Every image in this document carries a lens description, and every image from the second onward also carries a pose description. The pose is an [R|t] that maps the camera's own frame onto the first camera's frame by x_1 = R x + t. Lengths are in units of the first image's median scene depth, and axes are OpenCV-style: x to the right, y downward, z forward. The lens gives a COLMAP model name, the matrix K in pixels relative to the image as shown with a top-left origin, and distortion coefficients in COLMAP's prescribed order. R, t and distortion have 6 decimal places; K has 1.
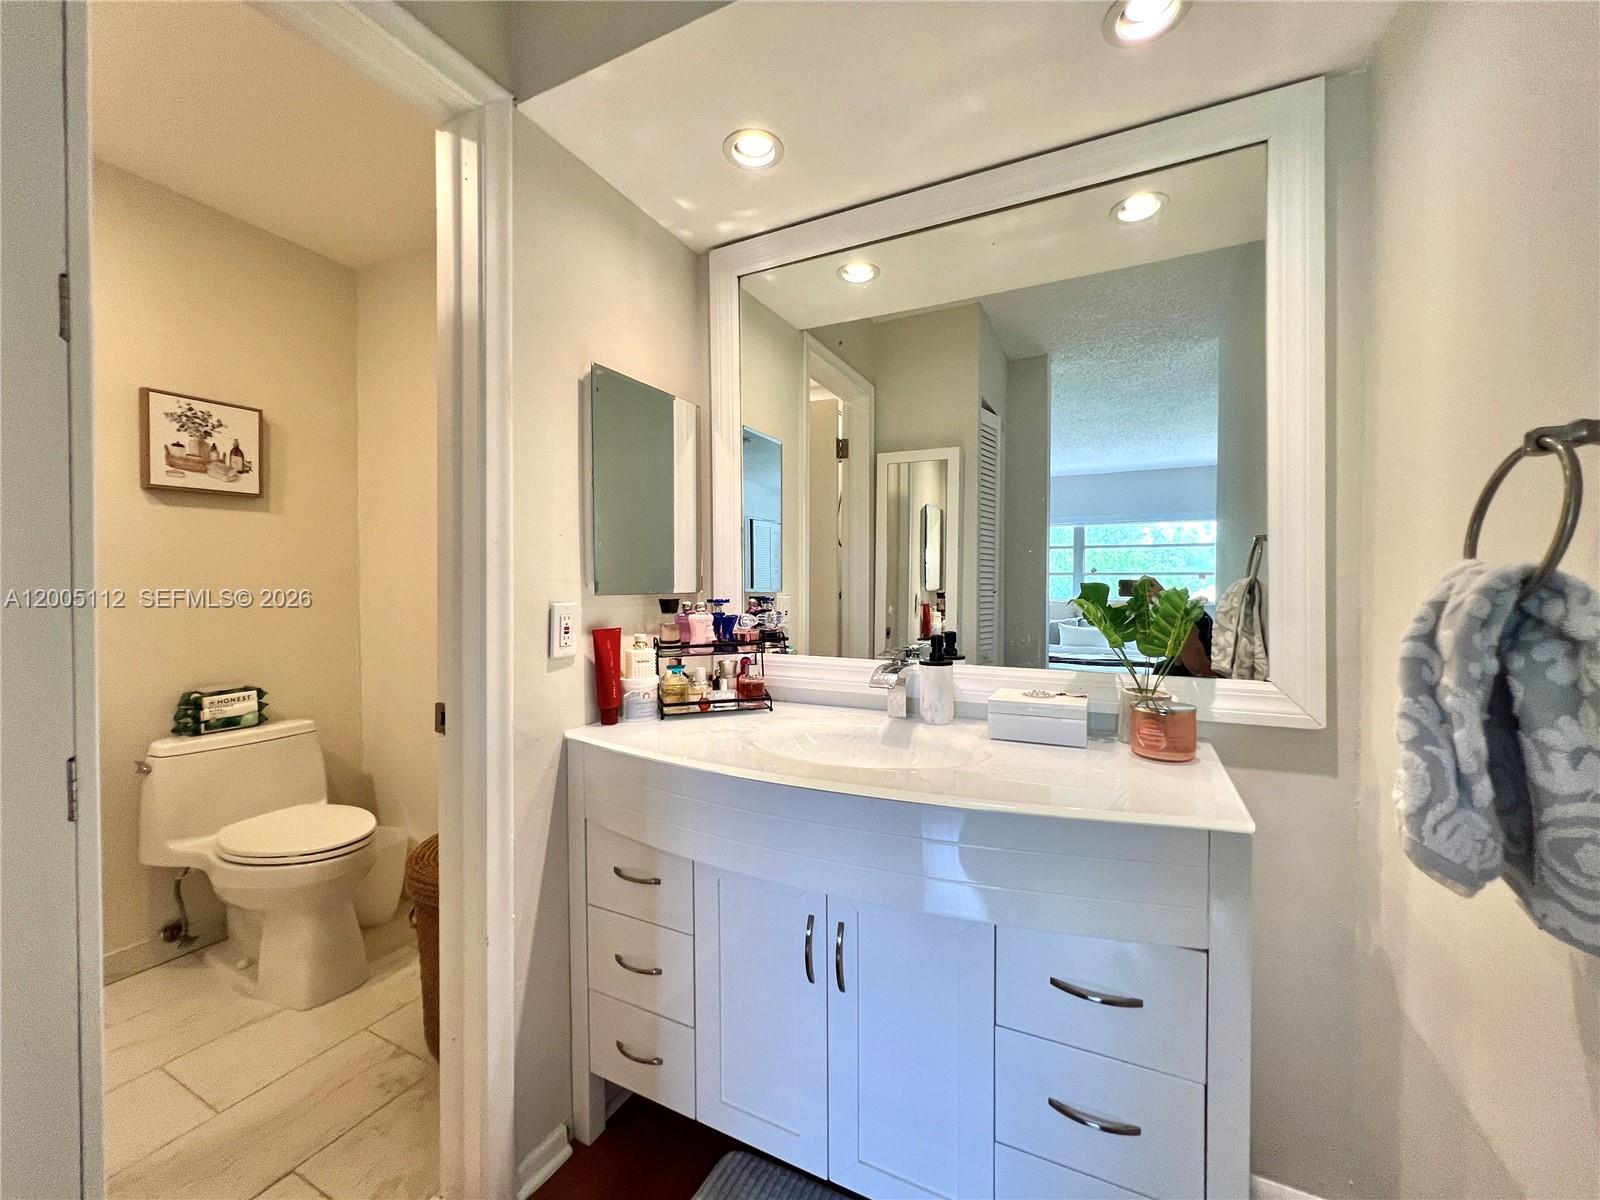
lens RADIAL K [[640.2, 0, 793.5], [0, 640.2, 594.2], [0, 0, 1]] dist [0.000885, -0.000184]
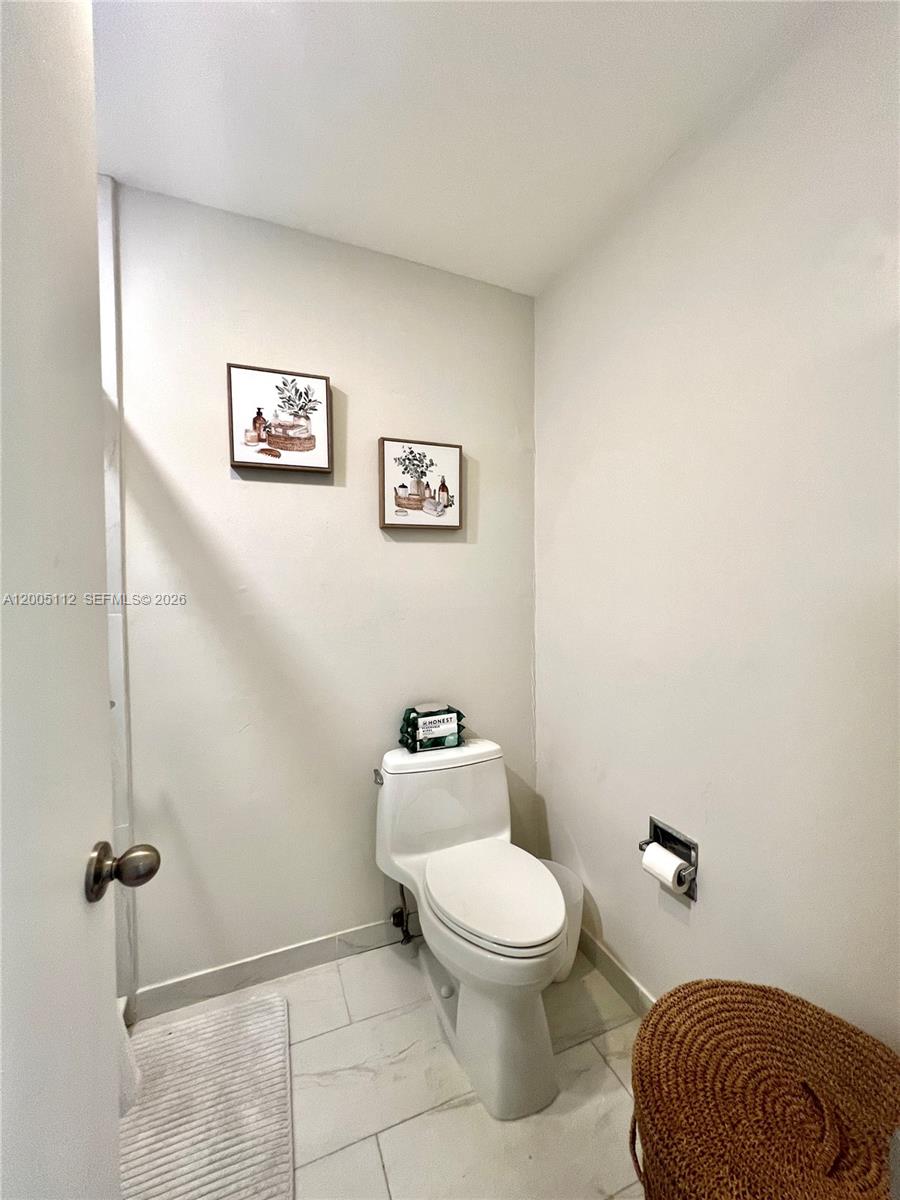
lens RADIAL K [[480.2, 0, 450.0], [0, 480.2, 597.7], [0, 0, 1]] dist [0.000885, -0.000184]
pose [[0.752893, 0.008333, -0.658091, -0.343424], [-0.003944, 0.999959, 0.008150, -0.046597], [0.658131, -0.003541, 0.752895, 0.417419]]
